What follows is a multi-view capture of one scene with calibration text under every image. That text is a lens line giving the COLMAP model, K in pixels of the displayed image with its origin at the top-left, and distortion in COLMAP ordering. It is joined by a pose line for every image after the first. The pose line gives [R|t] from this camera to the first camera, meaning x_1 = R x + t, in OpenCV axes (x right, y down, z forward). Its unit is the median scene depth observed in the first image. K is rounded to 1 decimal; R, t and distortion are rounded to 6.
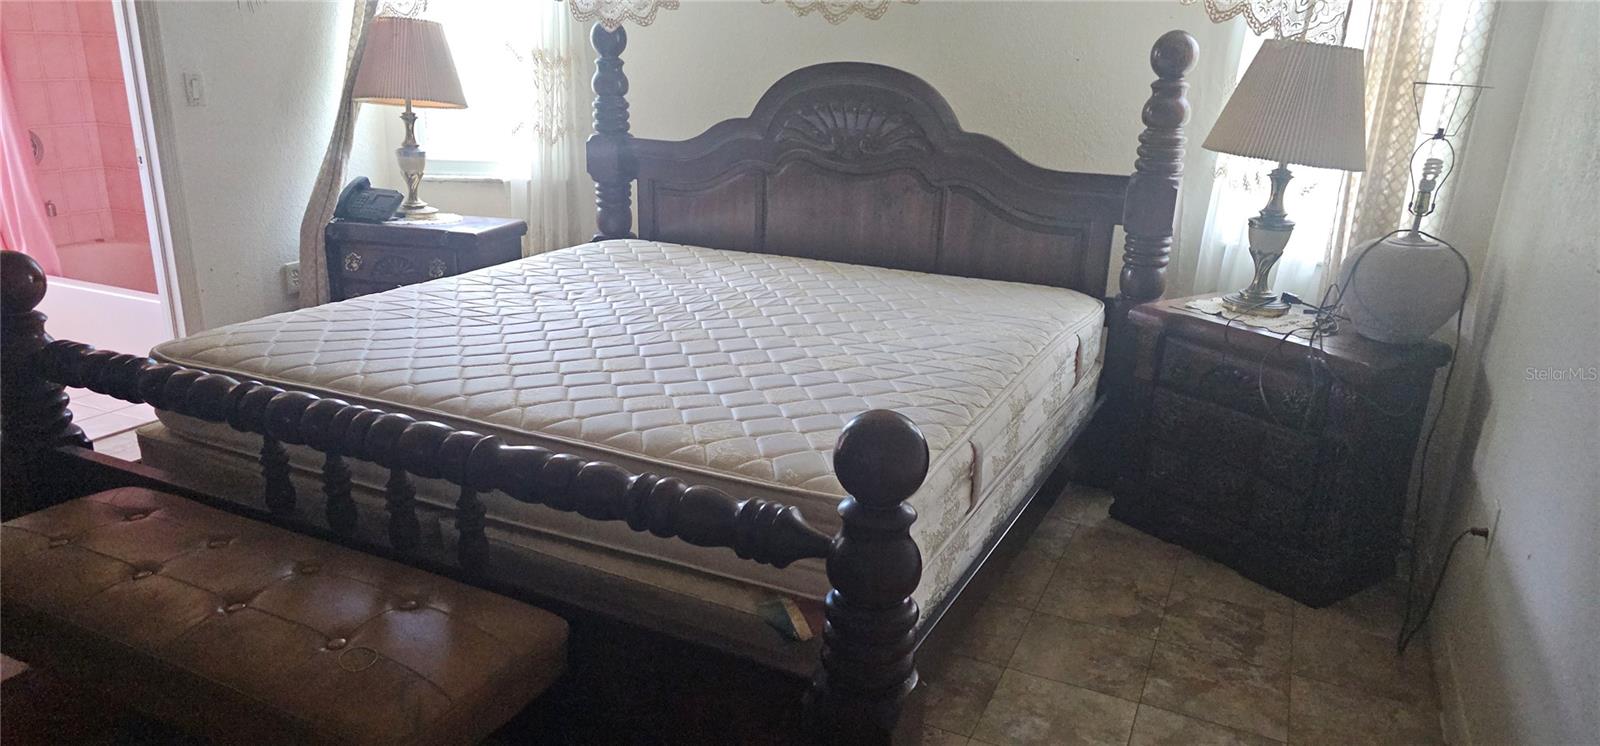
lens RADIAL K [[1074.1, 0, 800.0], [0, 1074.1, 373.0], [0, 0, 1]] dist [0.087162, -0.001339]
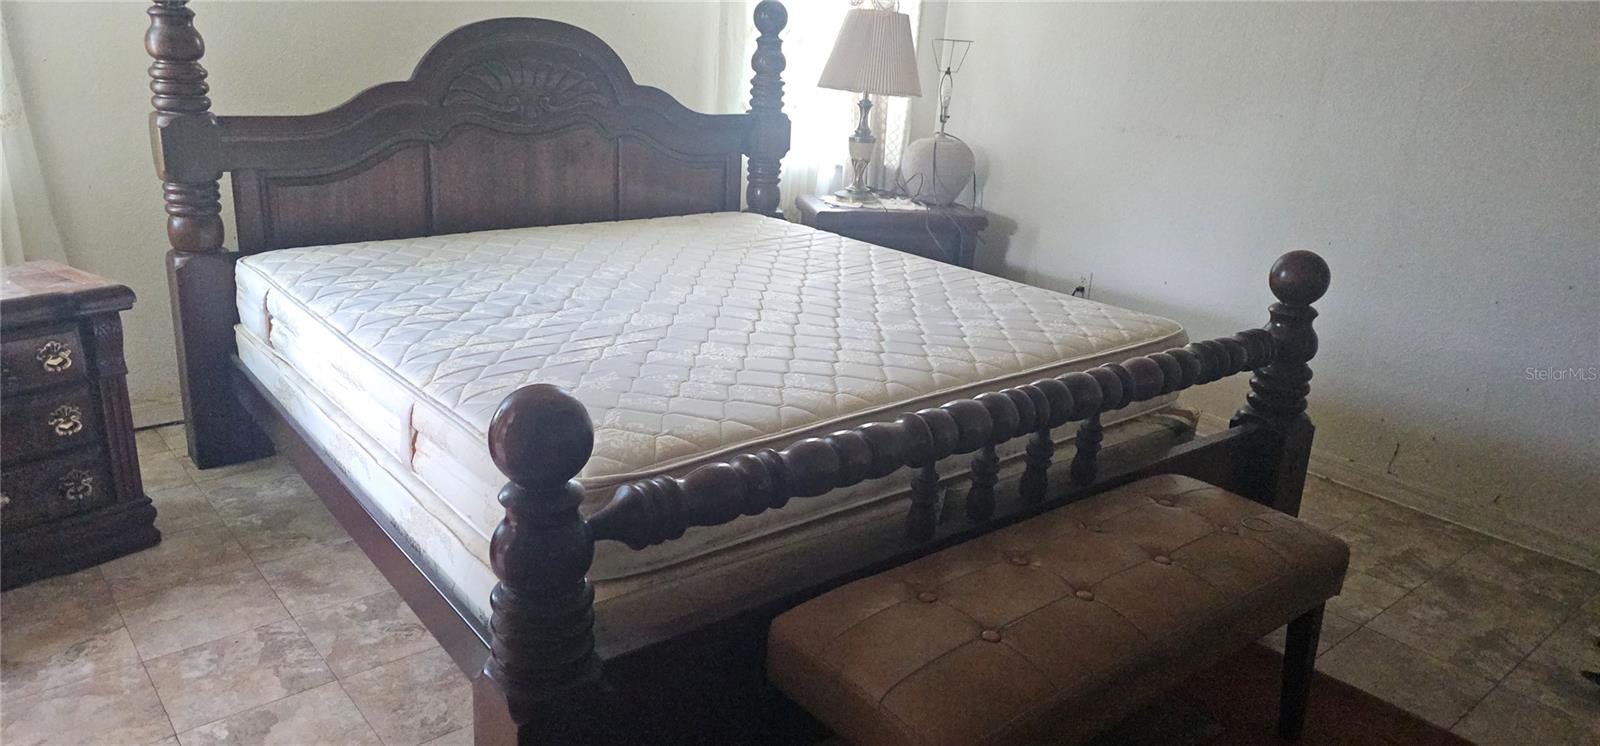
lens RADIAL K [[1056.2, 0, 800.0], [0, 1056.2, 373.0], [0, 0, 1]] dist [0.005961, 0.000845]
pose [[0.426912, -0.292993, 0.855512, -0.833822], [0.228107, 0.950354, 0.211646, -0.149207], [-0.875050, 0.104794, 0.472552, 0.434807]]
